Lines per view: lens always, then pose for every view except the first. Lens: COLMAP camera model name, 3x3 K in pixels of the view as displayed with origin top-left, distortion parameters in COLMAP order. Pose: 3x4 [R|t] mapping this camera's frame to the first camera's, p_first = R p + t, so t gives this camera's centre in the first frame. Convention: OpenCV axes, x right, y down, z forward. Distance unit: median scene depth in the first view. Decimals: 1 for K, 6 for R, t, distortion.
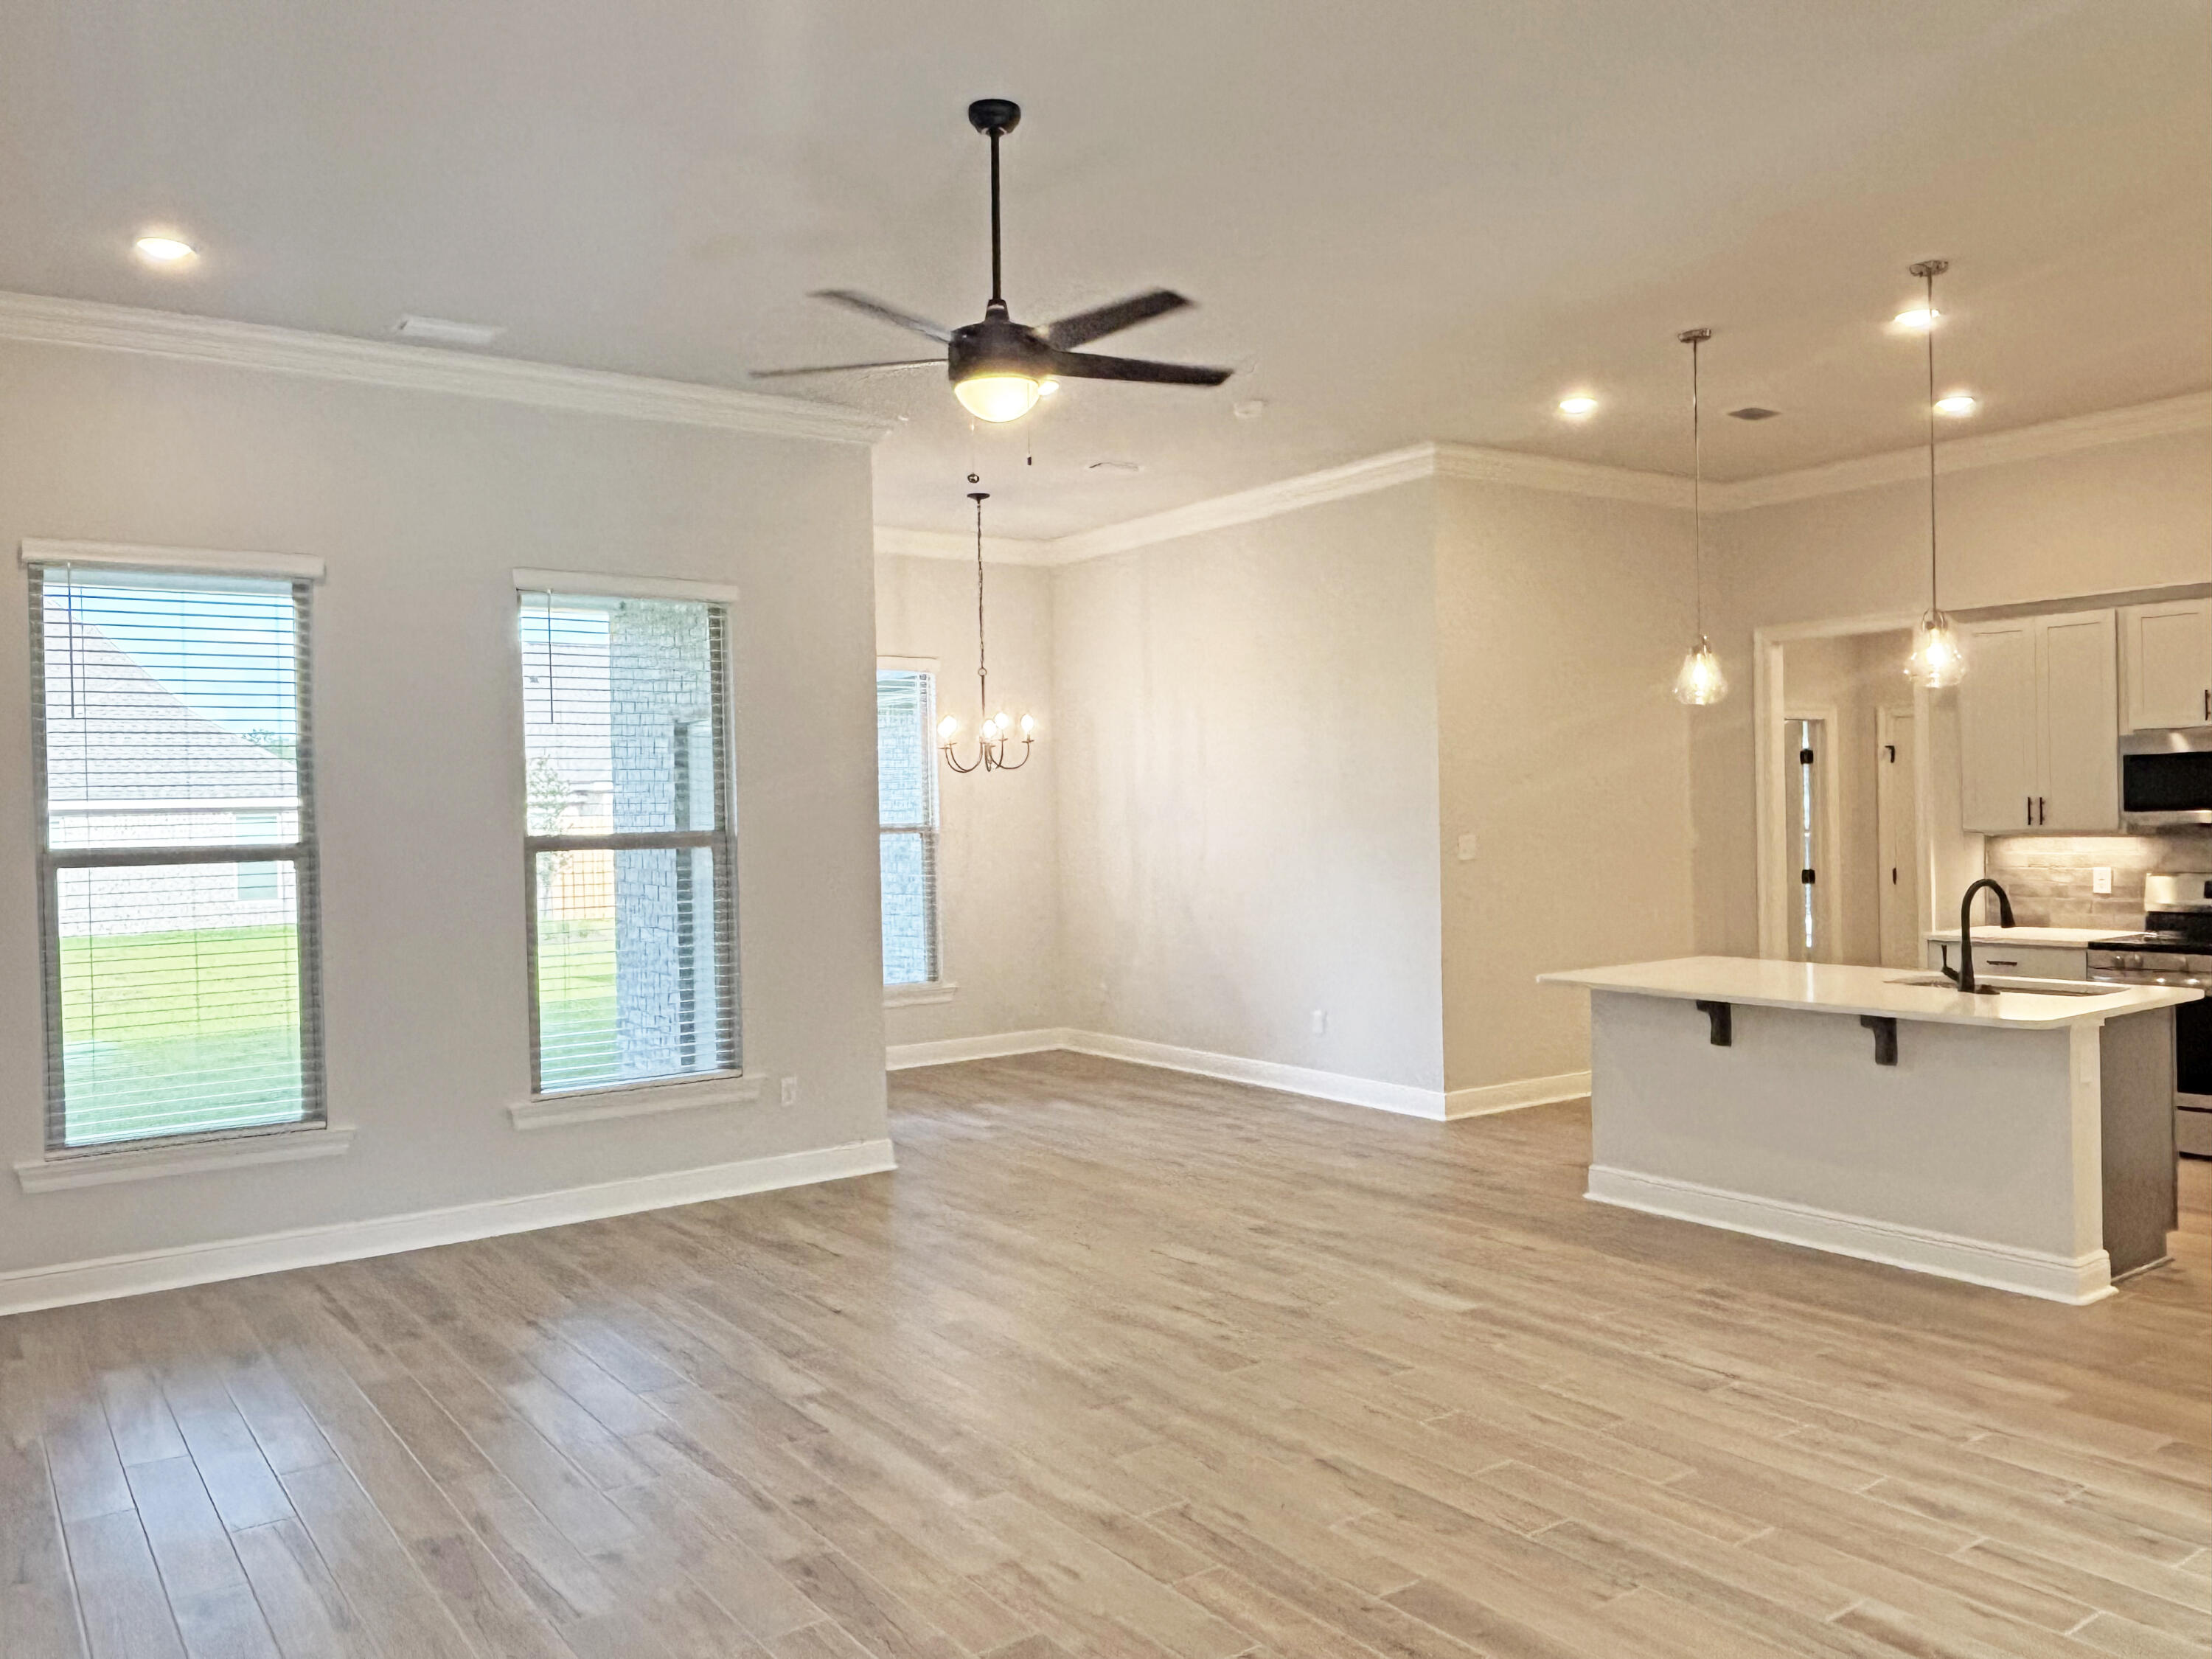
lens RADIAL K [[1744.2, 0, 1106.0], [0, 1744.2, 829.5], [0, 0, 1]] dist [0.009108, 0.002721]
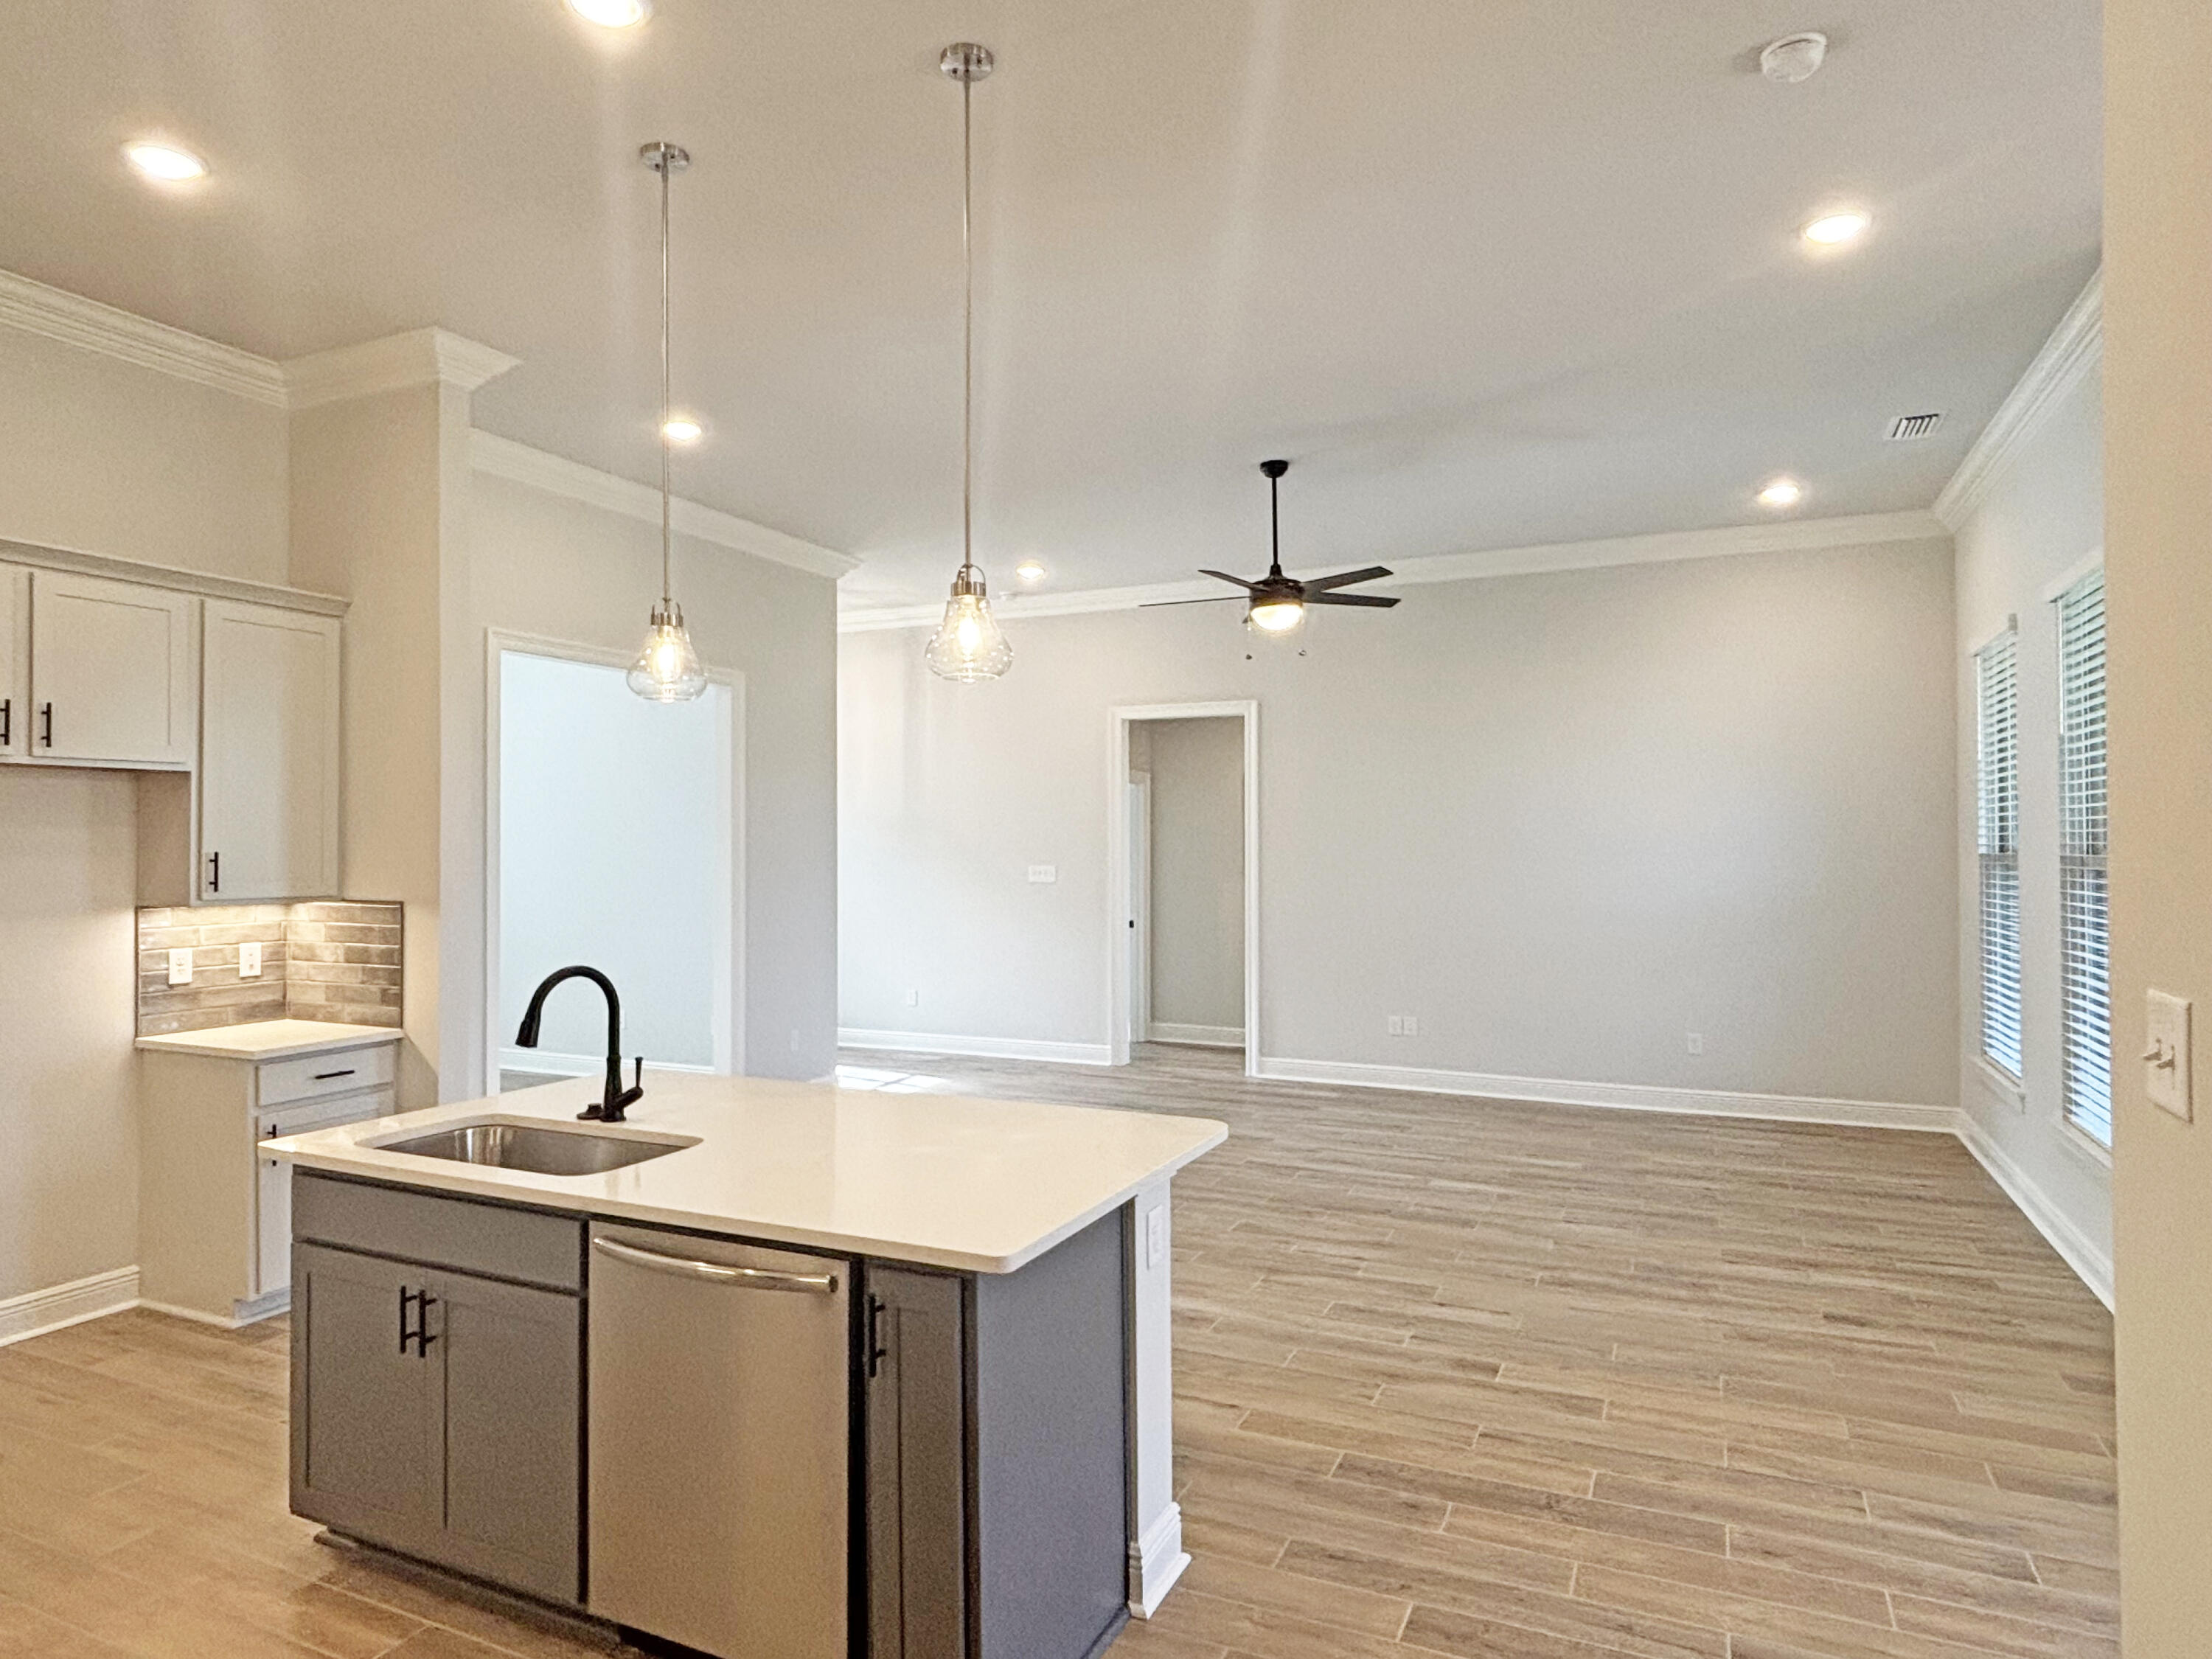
lens RADIAL K [[1270.4, 0, 1106.0], [0, 1270.4, 829.5], [0, 0, 1]] dist [-0.002202, -0.000899]
pose [[-0.877865, 0.018730, -0.478542, 0.539926], [0.019105, 0.999809, 0.004086, -0.026751], [0.478527, -0.005556, -0.878055, 1.496194]]
